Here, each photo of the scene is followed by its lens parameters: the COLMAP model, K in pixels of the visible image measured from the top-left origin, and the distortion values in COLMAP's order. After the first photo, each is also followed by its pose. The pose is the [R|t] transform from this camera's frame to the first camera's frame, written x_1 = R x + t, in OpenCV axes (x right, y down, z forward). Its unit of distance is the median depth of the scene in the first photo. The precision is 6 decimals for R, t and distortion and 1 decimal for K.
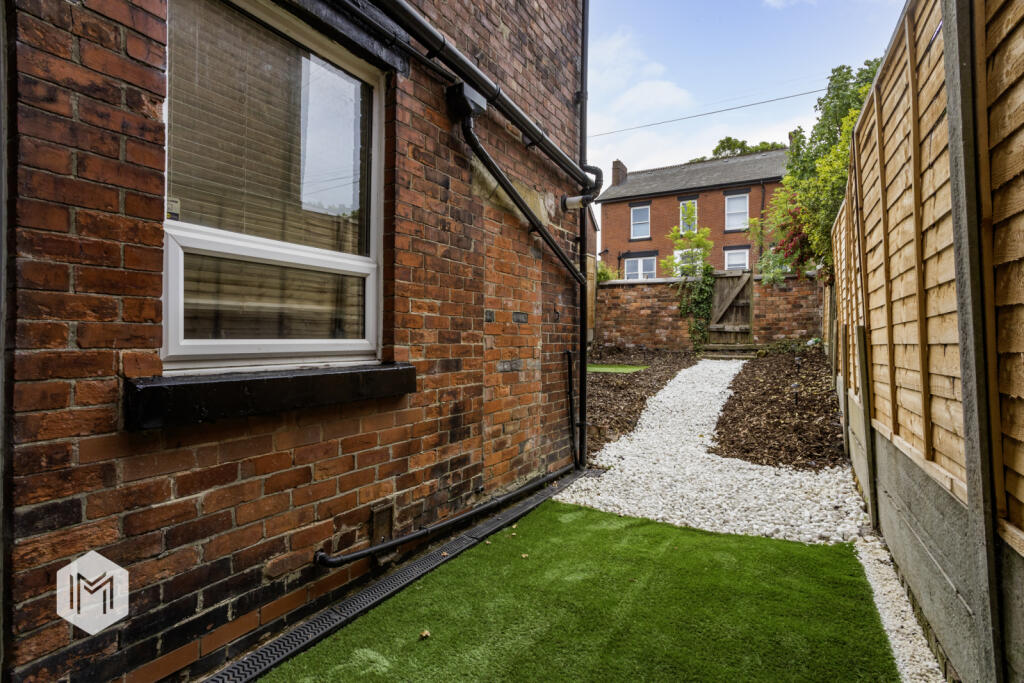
lens RADIAL K [[485.7, 0, 512.0], [0, 485.7, 341.5], [0, 0, 1]] dist [-0.000679, -0.000526]
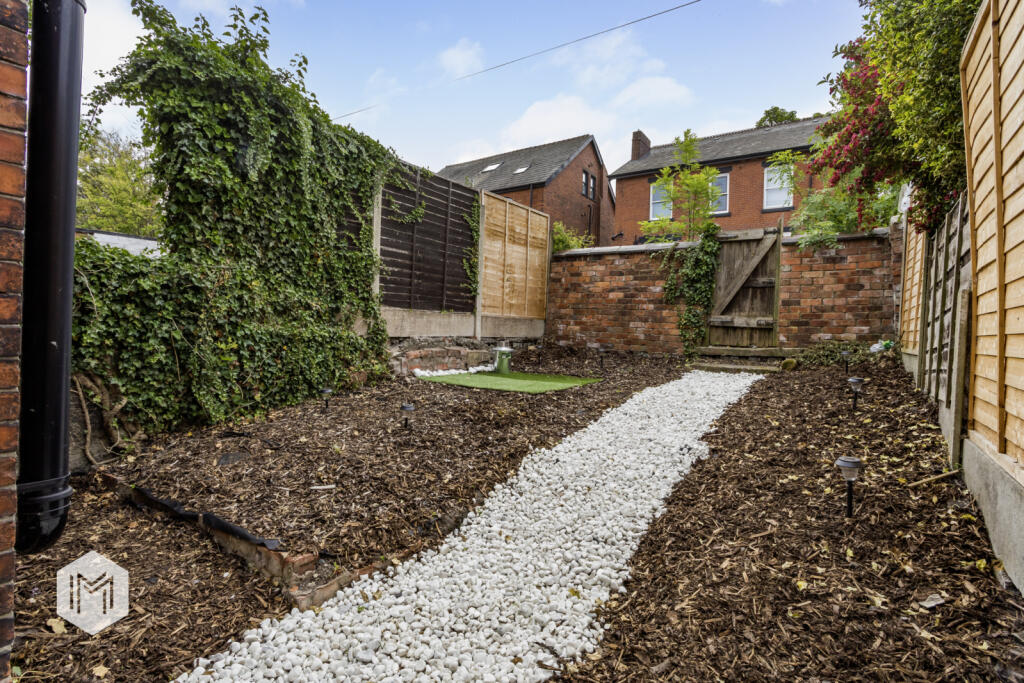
lens RADIAL K [[496.3, 0, 512.0], [0, 496.3, 341.5], [0, 0, 1]] dist [-0.001502, 0.000551]
pose [[0.997414, 0.026512, -0.066801, 0.195694], [-0.026177, 0.999640, 0.005893, 0.002152], [0.066933, -0.004129, 0.997749, 0.338063]]
